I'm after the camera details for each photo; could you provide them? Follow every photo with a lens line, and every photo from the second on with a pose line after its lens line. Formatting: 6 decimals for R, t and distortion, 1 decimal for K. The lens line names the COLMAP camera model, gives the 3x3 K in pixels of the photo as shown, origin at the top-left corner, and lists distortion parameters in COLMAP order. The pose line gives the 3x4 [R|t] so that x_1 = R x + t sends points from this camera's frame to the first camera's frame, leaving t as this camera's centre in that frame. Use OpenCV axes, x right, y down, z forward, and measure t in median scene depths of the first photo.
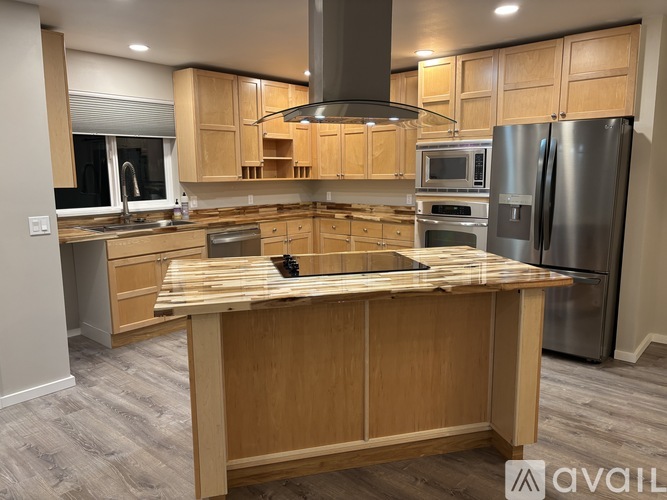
lens RADIAL K [[507.3, 0, 334.2], [0, 507.3, 249.9], [0, 0, 1]] dist [0.020775, -0.011298]
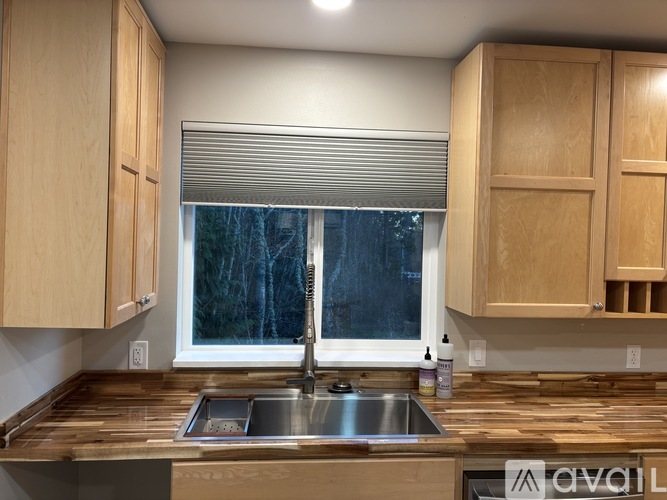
lens RADIAL K [[507.3, 0, 329.9], [0, 507.3, 258.8], [0, 0, 1]] dist [0.020775, -0.011298]
pose [[0.726838, 0.041259, -0.685568, -0.088130], [-0.137920, 0.986629, -0.086845, -0.147462], [0.672818, 0.157676, 0.722810, 0.722753]]
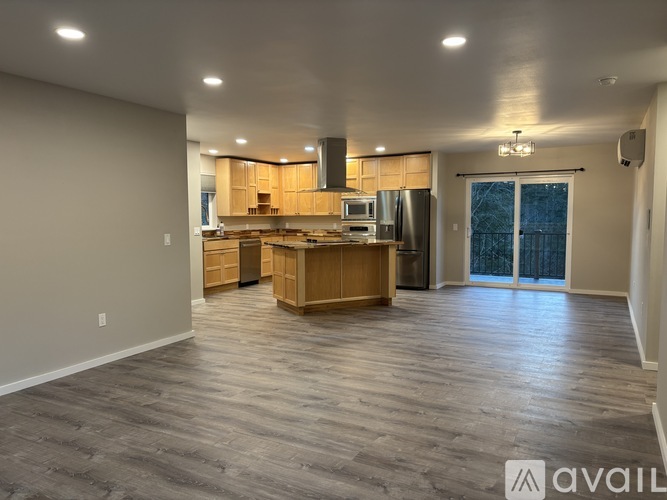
lens RADIAL K [[507.3, 0, 338.9], [0, 507.3, 251.6], [0, 0, 1]] dist [0.020775, -0.011298]
pose [[0.971924, -0.013873, 0.234887, -0.373036], [0.033980, 0.996072, -0.081773, 0.199195], [-0.232830, 0.087459, 0.968577, -1.090777]]
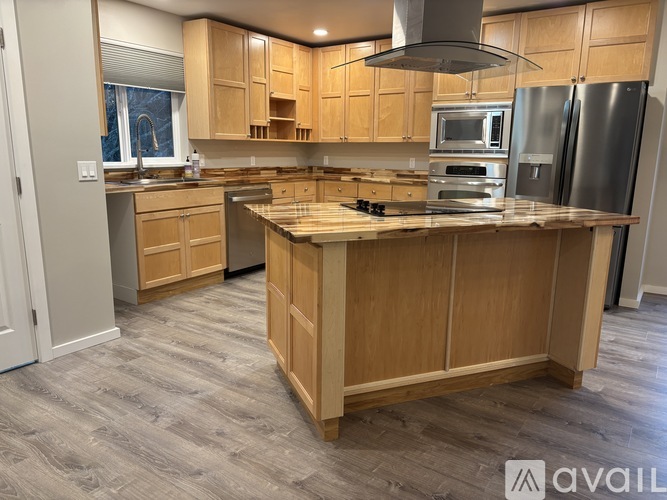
lens RADIAL K [[507.3, 0, 331.7], [0, 507.3, 256.2], [0, 0, 1]] dist [0.020775, -0.011298]
pose [[0.993095, -0.002266, 0.117291, -0.176173], [-0.003918, 0.998615, 0.052466, 0.045928], [-0.117248, -0.052564, 0.991711, -0.012082]]
